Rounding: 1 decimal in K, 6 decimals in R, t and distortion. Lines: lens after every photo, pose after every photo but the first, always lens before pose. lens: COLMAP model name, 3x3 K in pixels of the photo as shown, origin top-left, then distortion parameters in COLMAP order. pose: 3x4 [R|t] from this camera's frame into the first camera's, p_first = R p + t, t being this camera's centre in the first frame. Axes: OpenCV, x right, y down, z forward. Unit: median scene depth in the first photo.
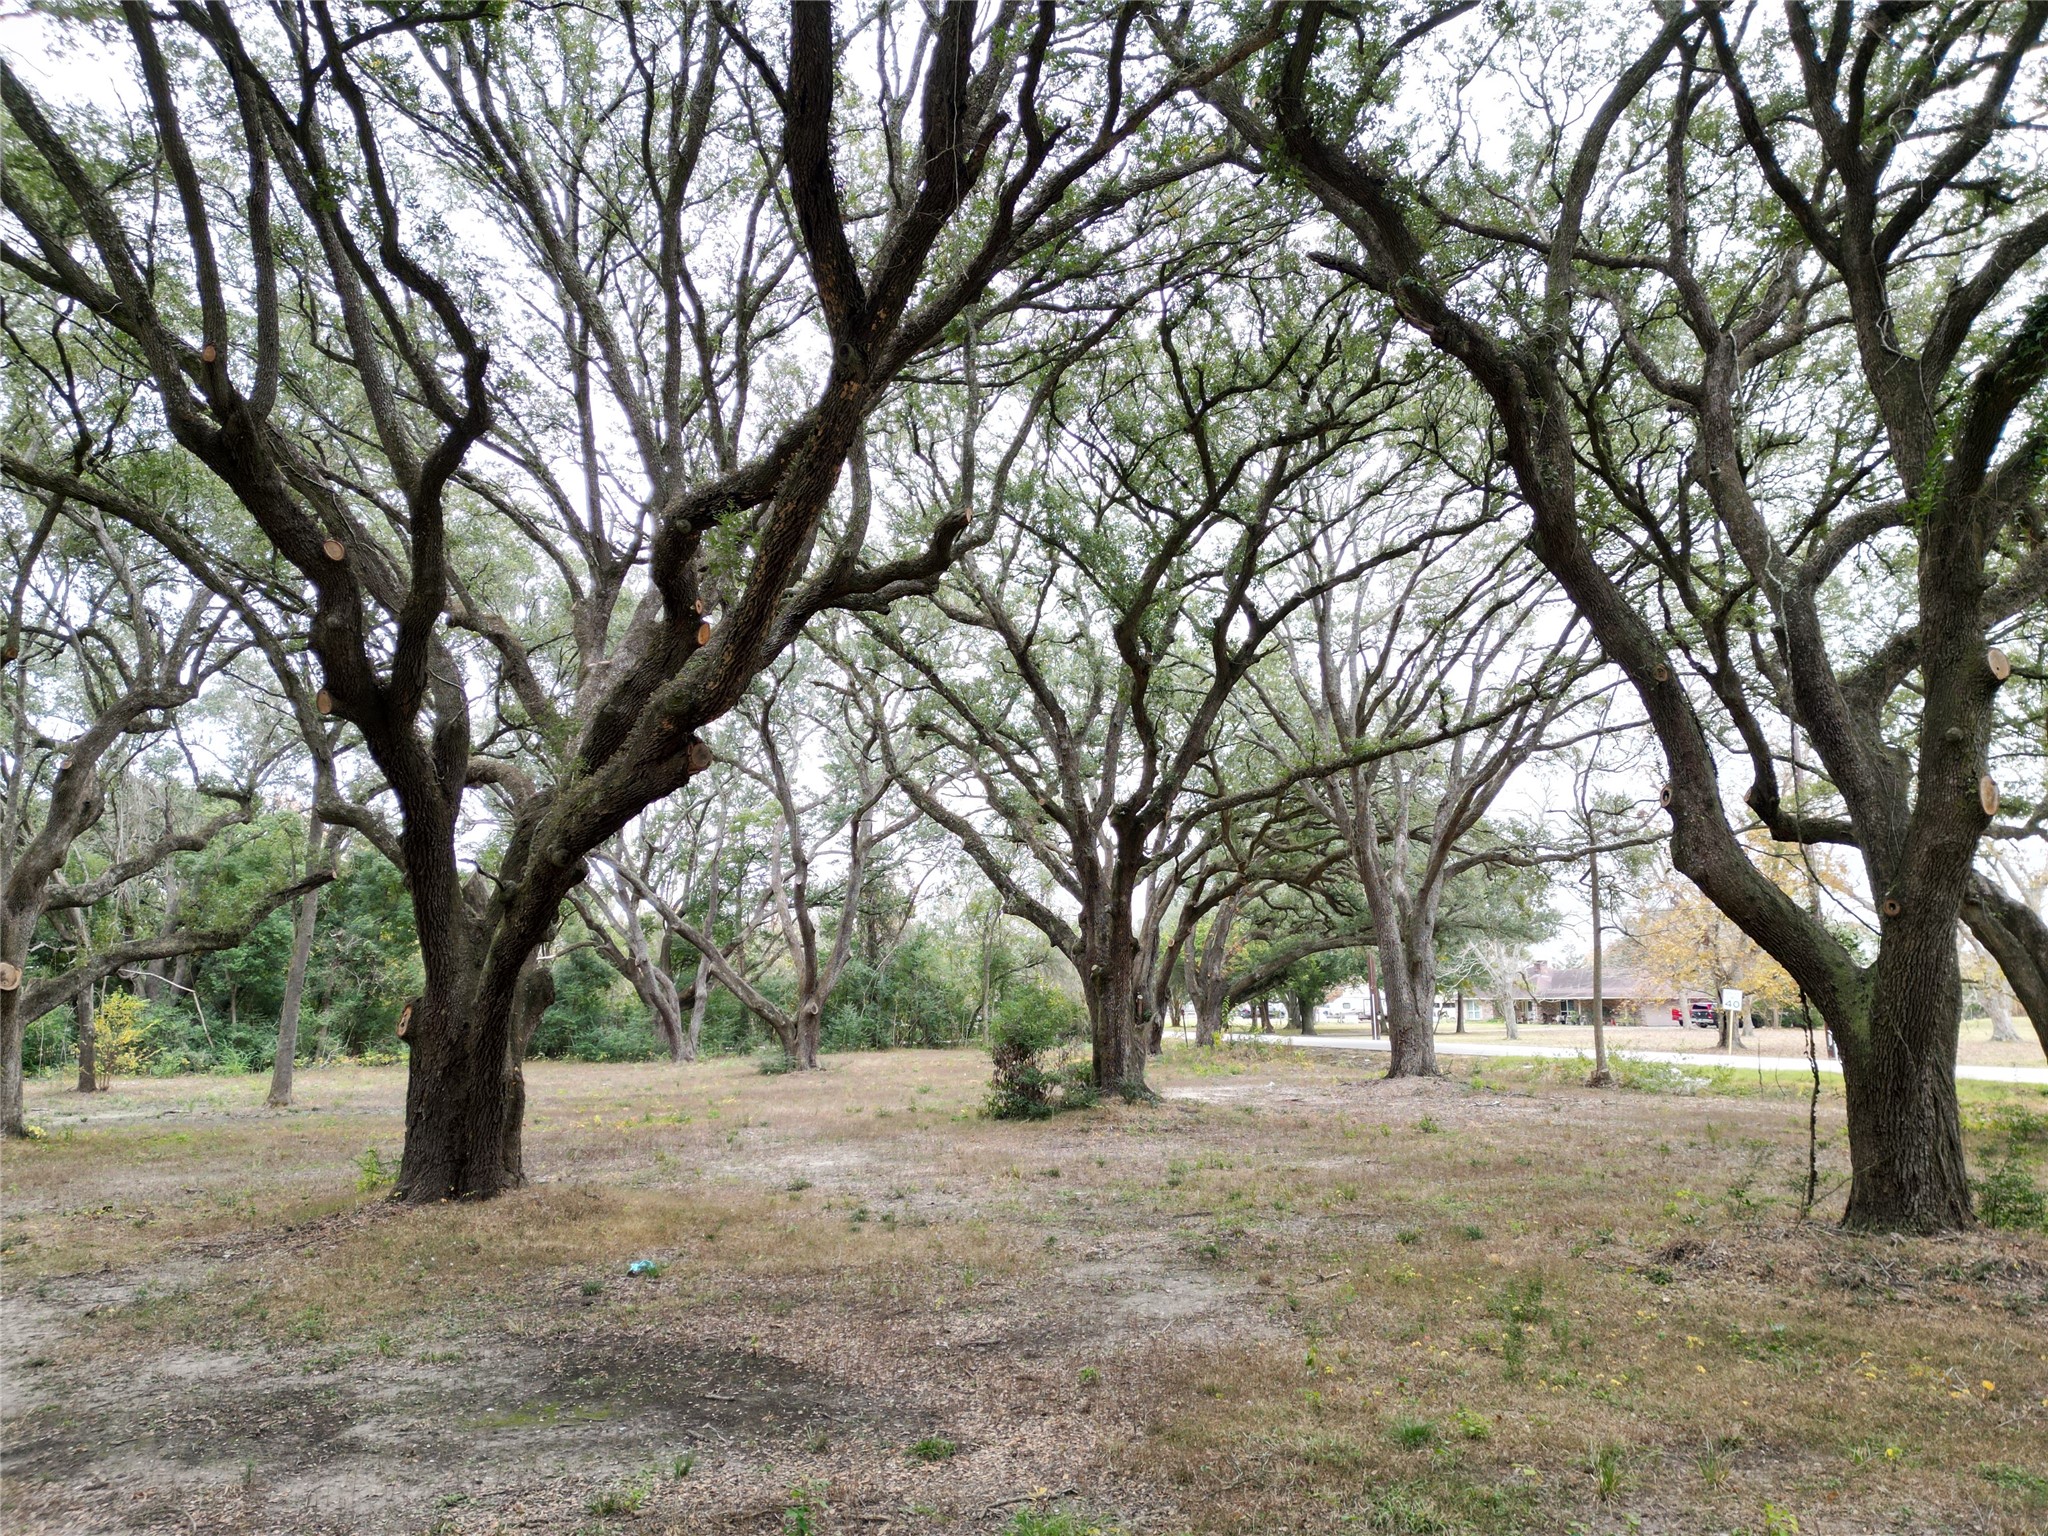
lens RADIAL K [[1408.0, 0, 1012.7], [0, 1408.0, 768.9], [0, 0, 1]] dist [0.072276, -0.057874]
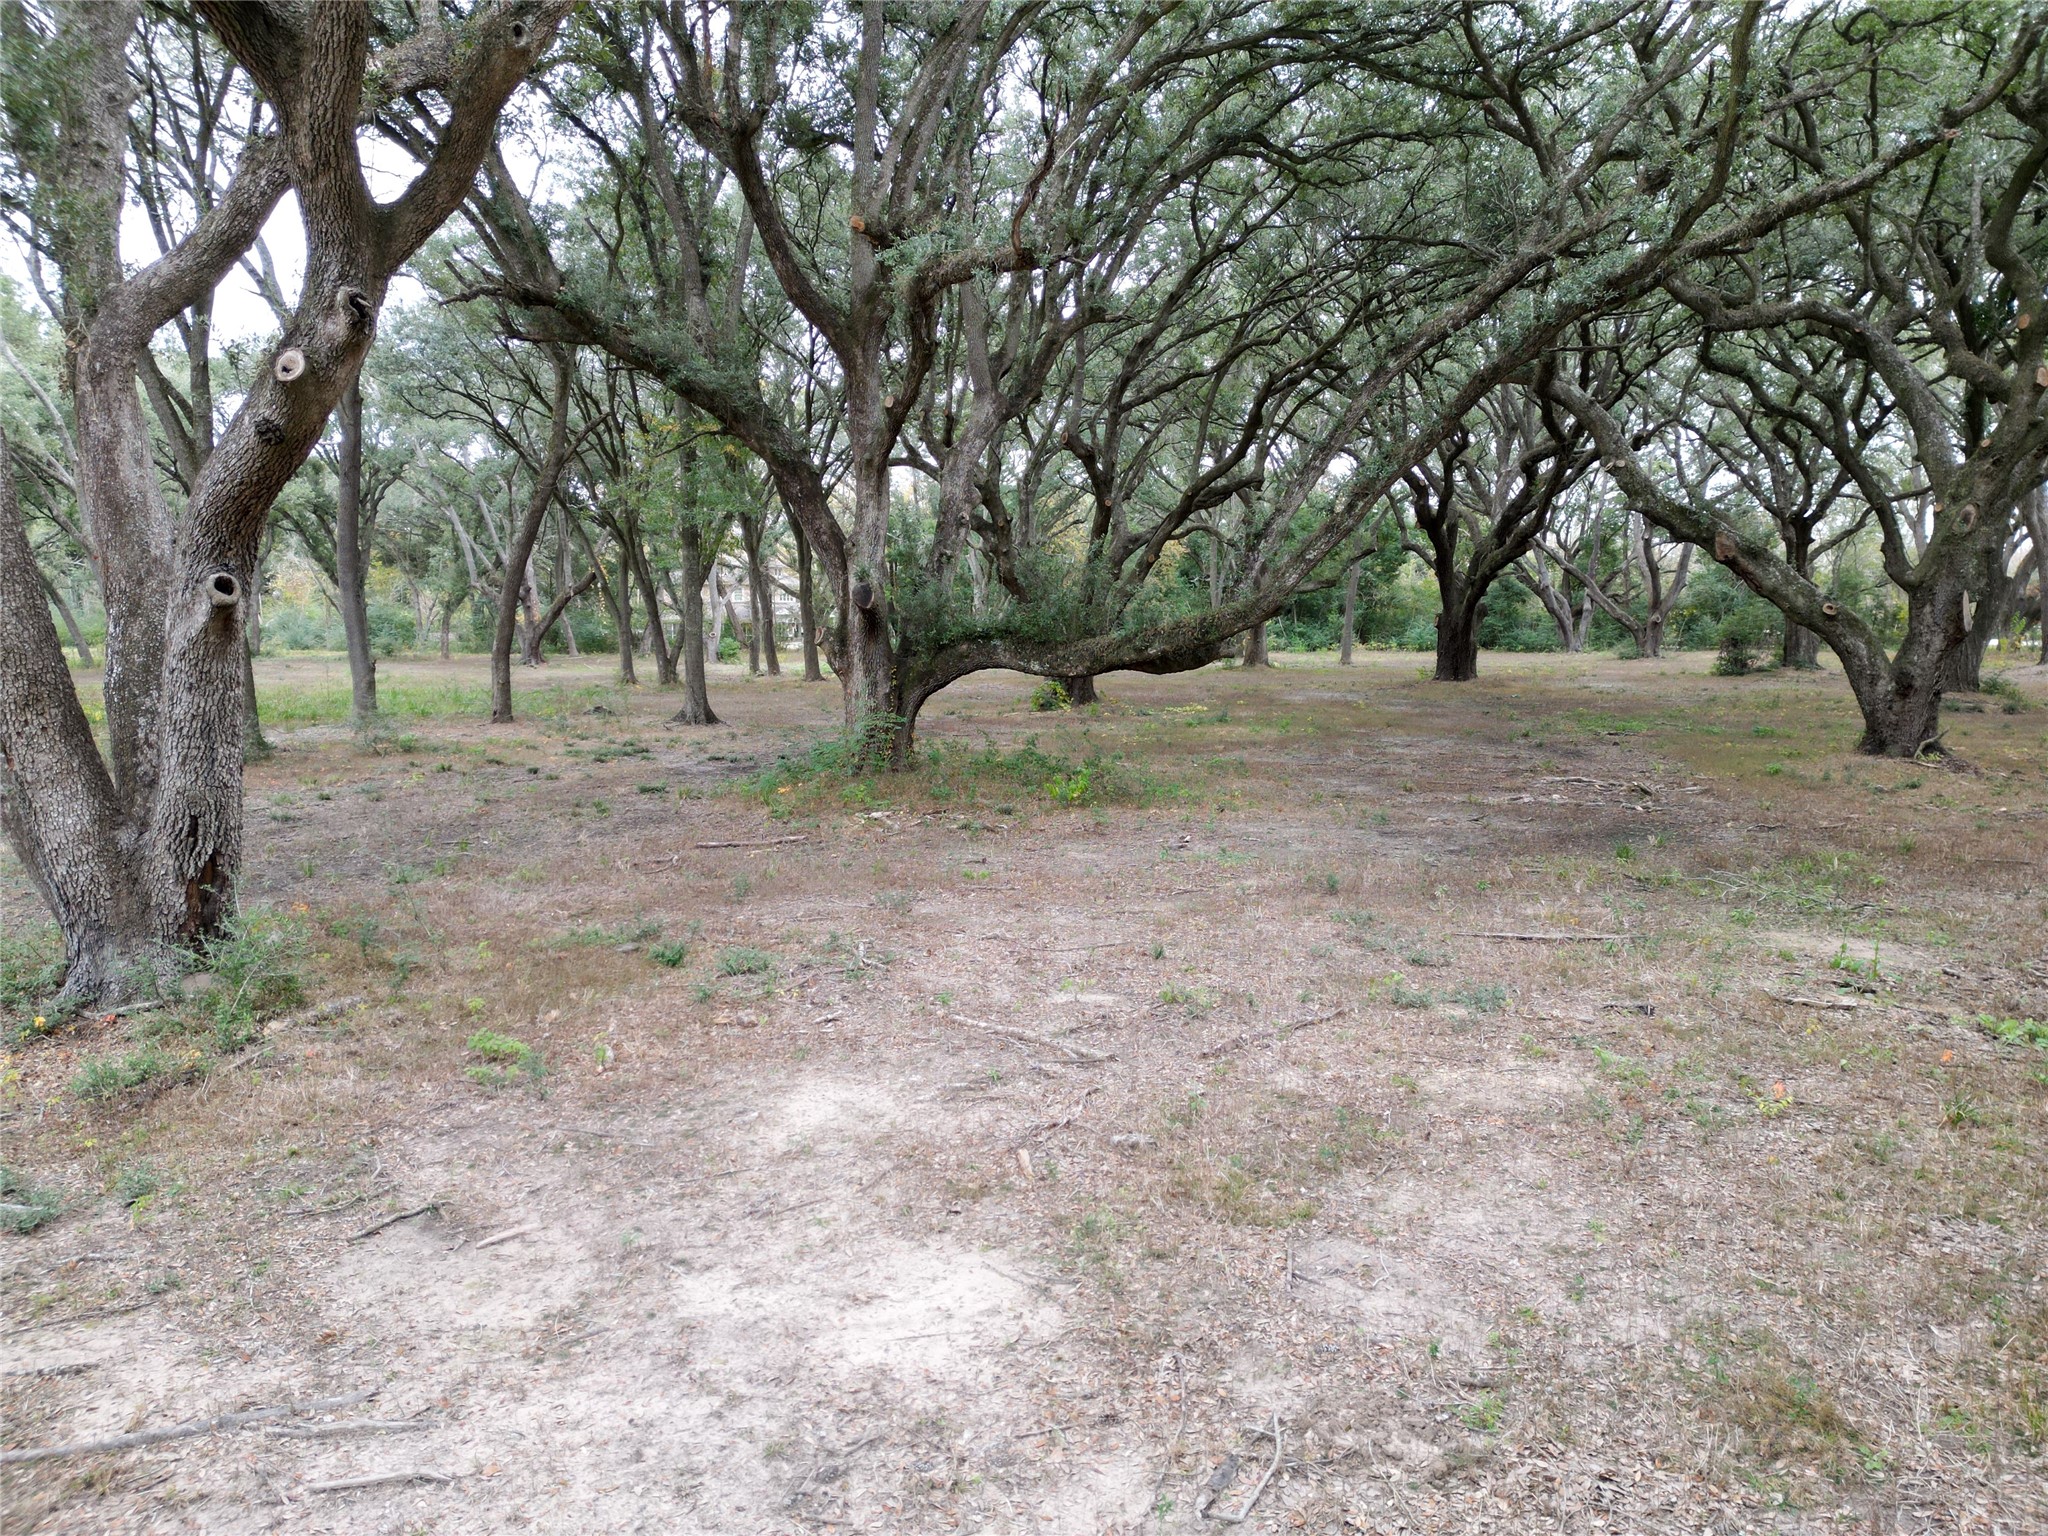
lens RADIAL K [[1408.0, 0, 1024.4], [0, 1408.0, 766.2], [0, 0, 1]] dist [0.072276, -0.057874]
pose [[0.812802, 0.070929, -0.578206, 0.180648], [0.087949, 0.966241, 0.242163, -0.097216], [0.575863, -0.247683, 0.779124, -0.562679]]
